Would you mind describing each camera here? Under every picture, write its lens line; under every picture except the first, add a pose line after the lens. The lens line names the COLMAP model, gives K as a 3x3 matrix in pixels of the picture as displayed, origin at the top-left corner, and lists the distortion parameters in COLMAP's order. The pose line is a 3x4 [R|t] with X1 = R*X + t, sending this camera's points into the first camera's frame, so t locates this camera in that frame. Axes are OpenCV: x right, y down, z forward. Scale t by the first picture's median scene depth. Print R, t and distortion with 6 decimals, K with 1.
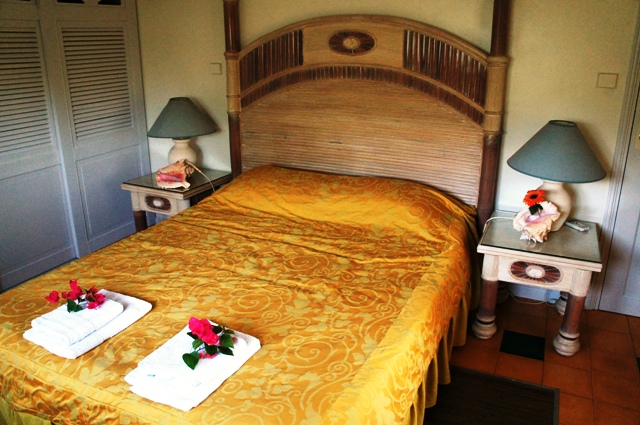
lens RADIAL K [[486.2, 0, 320.0], [0, 486.2, 212.5], [0, 0, 1]] dist [-0.111806, -0.001331]
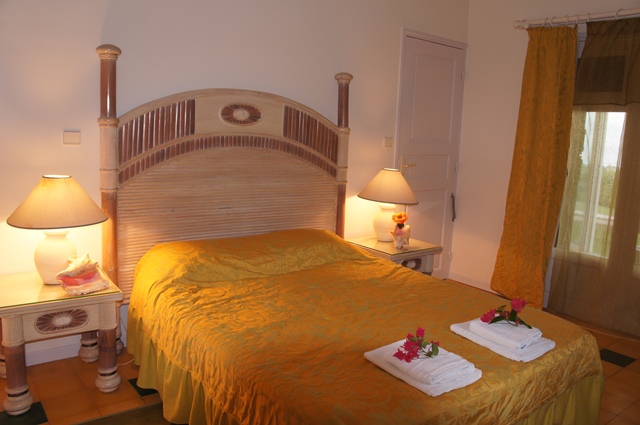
lens RADIAL K [[515.1, 0, 320.0], [0, 515.1, 212.5], [0, 0, 1]] dist [-0.151885, 0.001314]
pose [[0.439456, -0.152206, 0.885275, -0.899480], [0.221017, 0.973563, 0.057672, -0.163356], [-0.870649, 0.170316, 0.461478, 0.346452]]
